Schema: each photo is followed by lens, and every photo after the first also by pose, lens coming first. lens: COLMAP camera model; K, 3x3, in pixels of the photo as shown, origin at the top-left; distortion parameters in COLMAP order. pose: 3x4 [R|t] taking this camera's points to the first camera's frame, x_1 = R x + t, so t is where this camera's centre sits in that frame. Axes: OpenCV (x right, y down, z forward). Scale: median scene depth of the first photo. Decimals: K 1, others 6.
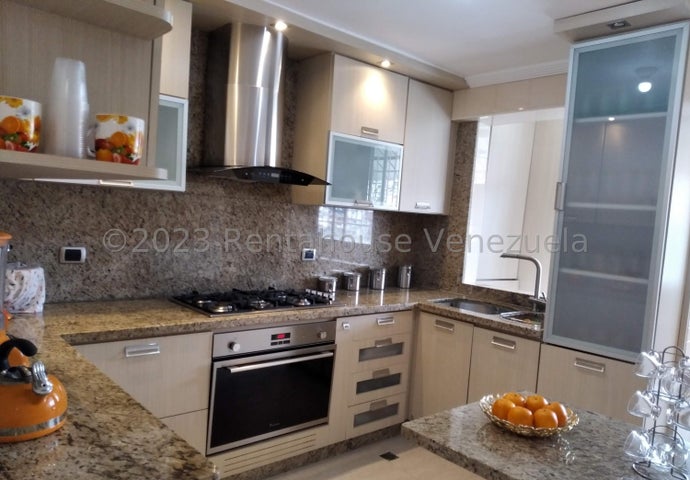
lens RADIAL K [[533.3, 0, 344.7], [0, 533.3, 255.7], [0, 0, 1]] dist [0.087853, -0.125723]
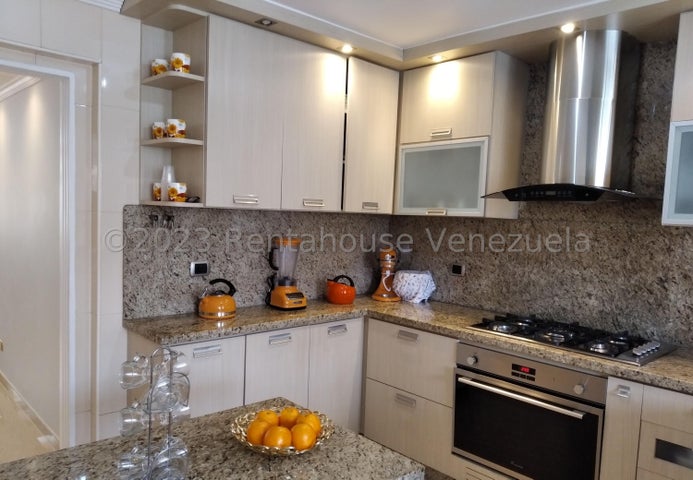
lens RADIAL K [[535.7, 0, 346.2], [0, 535.7, 255.7], [0, 0, 1]] dist [0.087853, -0.125723]
pose [[0.033012, 0.011157, -0.999393, 0.689704], [-0.116590, 0.993154, 0.007236, -0.010381], [0.992631, 0.116280, 0.034087, 0.570477]]
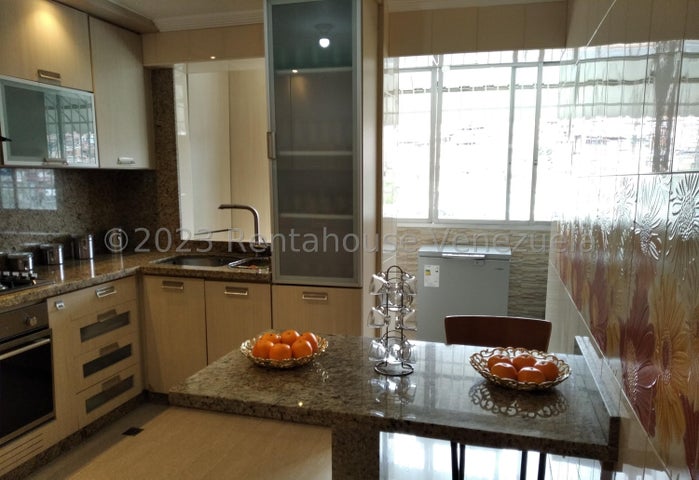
lens RADIAL K [[536.7, 0, 350.2], [0, 536.7, 257.9], [0, 0, 1]] dist [0.063225, -0.094466]
pose [[0.841082, -0.147055, 0.520534, -0.046326], [0.099600, 0.987984, 0.118180, -0.001343], [-0.531658, -0.047554, 0.845623, 0.011781]]
